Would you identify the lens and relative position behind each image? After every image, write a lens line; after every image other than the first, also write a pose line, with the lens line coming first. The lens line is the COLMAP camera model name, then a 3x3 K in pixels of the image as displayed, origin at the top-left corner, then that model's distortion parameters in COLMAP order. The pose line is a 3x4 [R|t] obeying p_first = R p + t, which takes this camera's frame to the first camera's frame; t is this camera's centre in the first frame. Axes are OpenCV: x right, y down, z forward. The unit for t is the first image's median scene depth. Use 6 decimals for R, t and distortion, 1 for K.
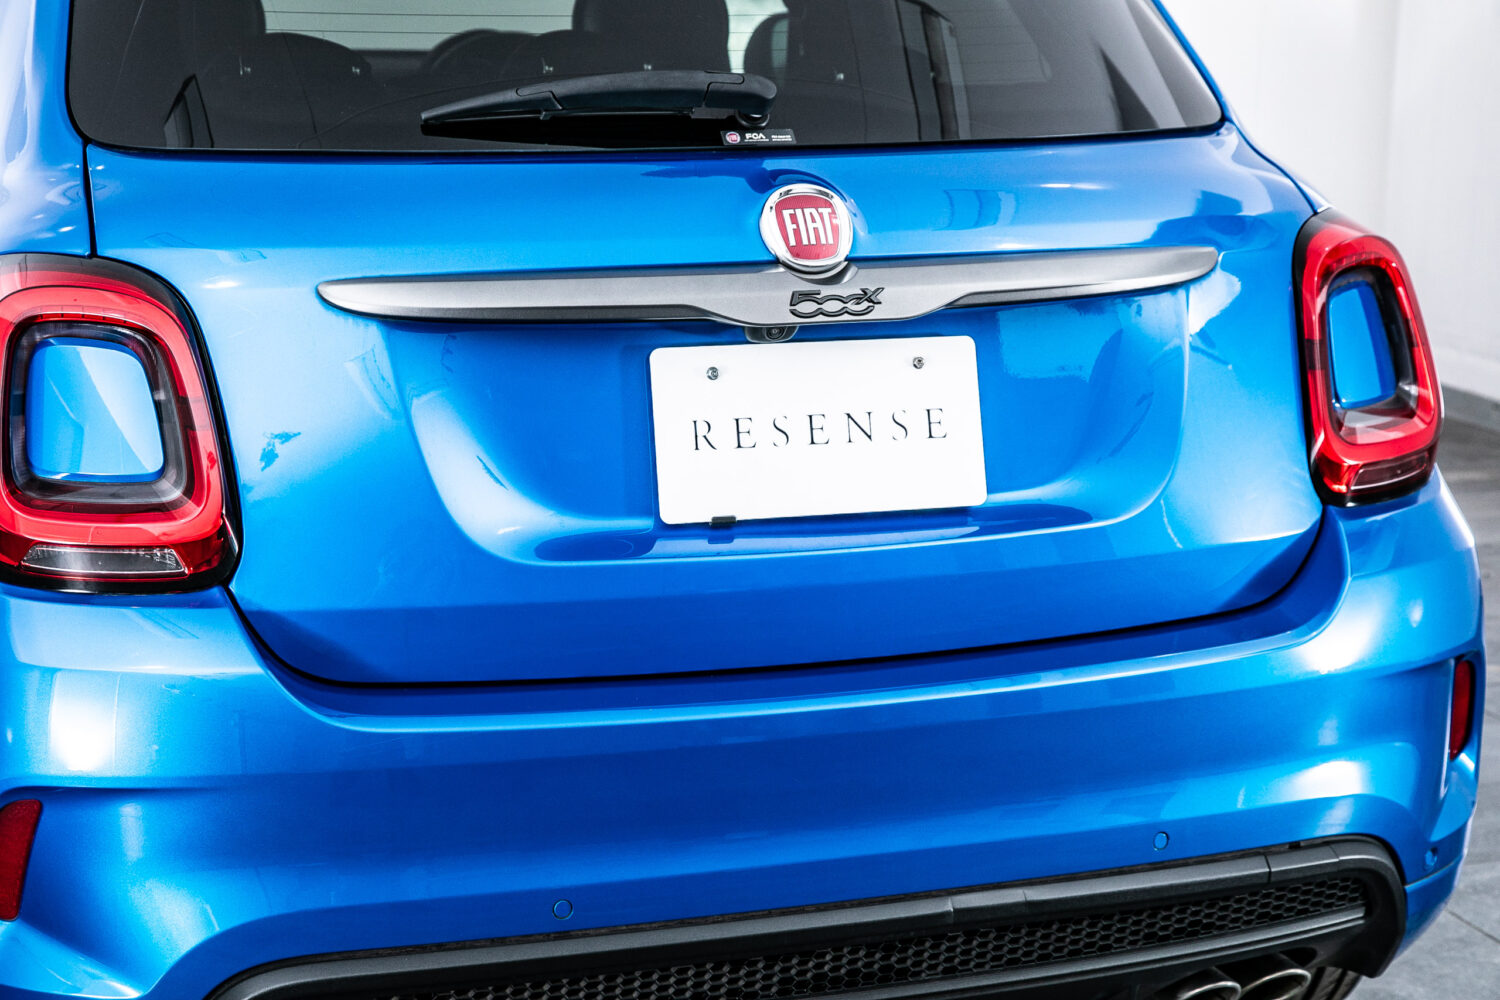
lens RADIAL K [[2809.1, 0, 757.4], [0, 2809.1, 498.5], [0, 0, 1]] dist [0.223248, 0.000000]
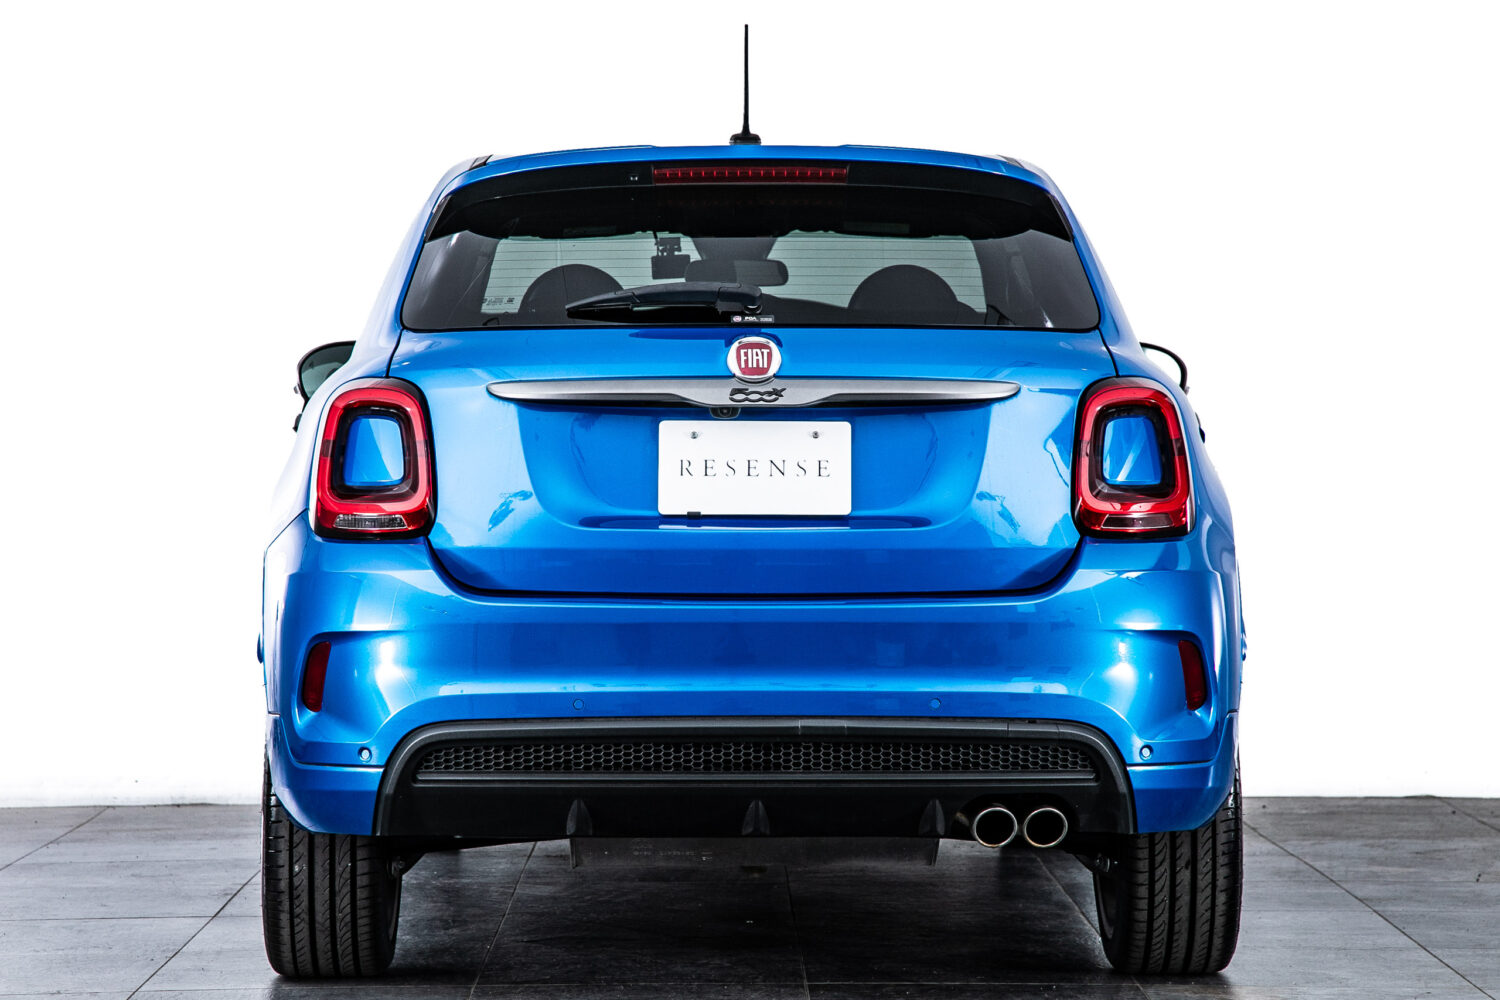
lens RADIAL K [[4489.7, 0, 750.0], [0, 4489.7, 558.6], [0, 0, 1]] dist [0.595763, 0.000000]
pose [[0.947438, -0.001221, -0.319938, 0.948271], [-0.060272, 0.981407, -0.182231, 0.561177], [0.314212, 0.191936, 0.929748, -1.676080]]
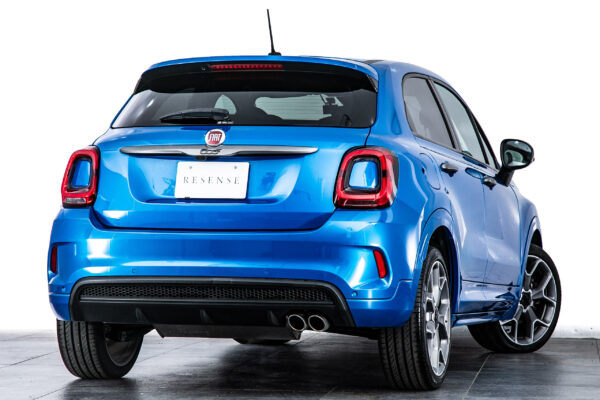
lens RADIAL K [[1795.9, 0, 304.6], [0, 1795.9, 198.8], [0, 0, 1]] dist [0.595763, 0.000000]
pose [[0.813313, -0.001401, -0.581825, 1.882409], [-0.123217, 0.976901, -0.174593, 0.506346], [0.568629, 0.213690, 0.794353, -1.261831]]
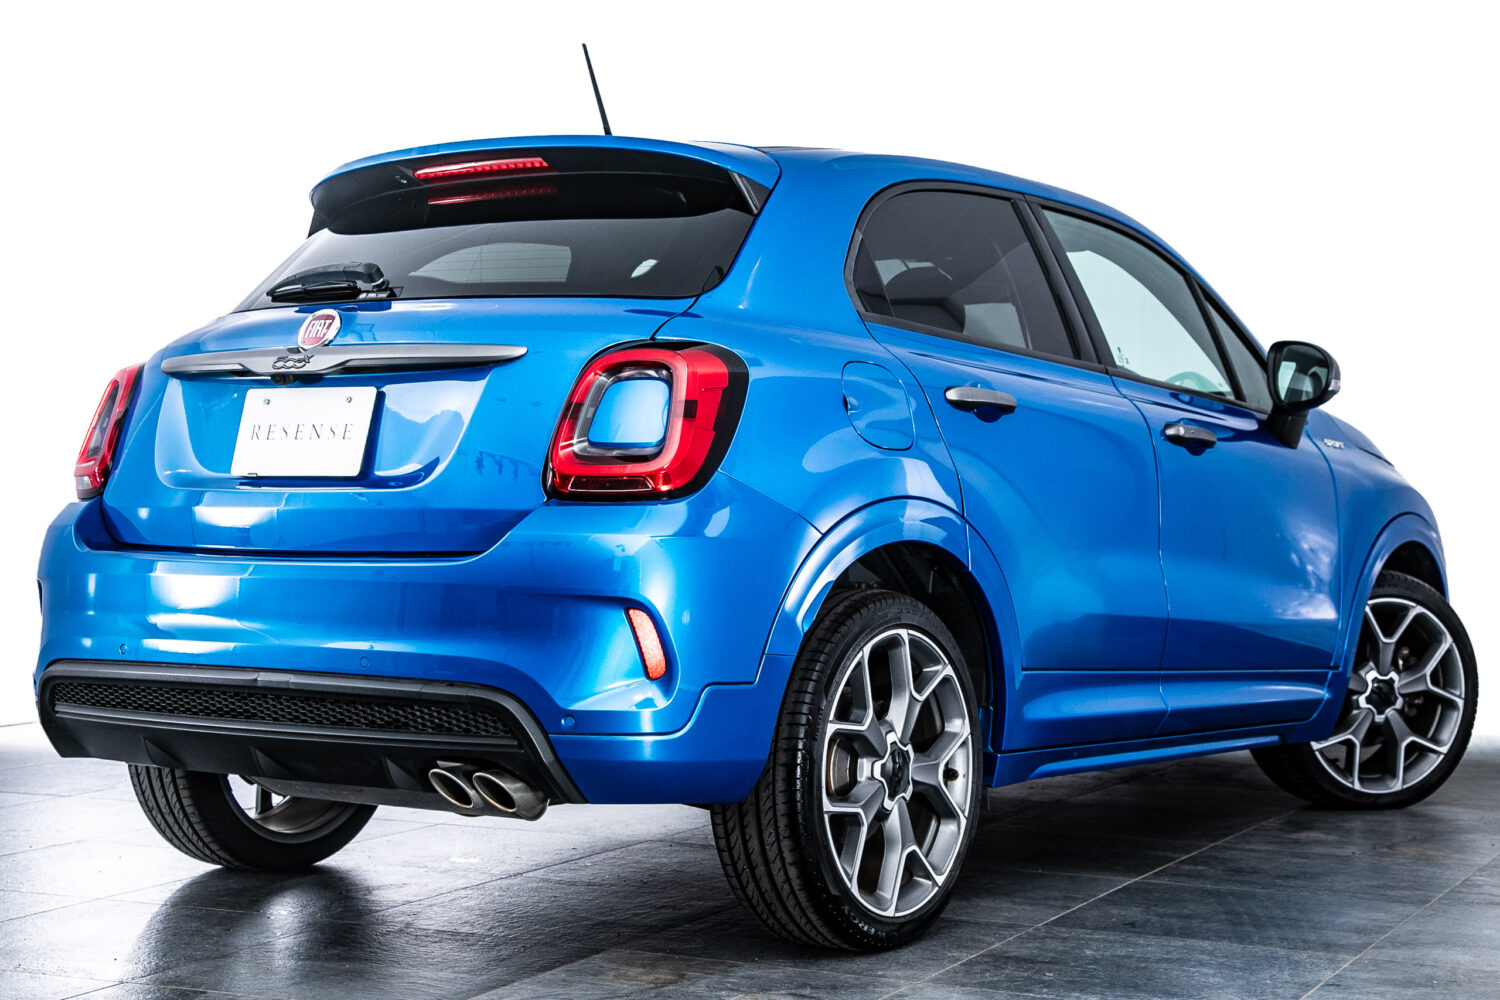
lens RADIAL K [[2282.9, 0, 759.0], [0, 2282.9, 492.9], [0, 0, 1]] dist [0.162785, 0.000000]
pose [[0.582402, -0.003880, -0.812892, 1.484607], [-0.166858, 0.978125, -0.124216, 0.159112], [0.795592, 0.207981, 0.569014, 0.373670]]
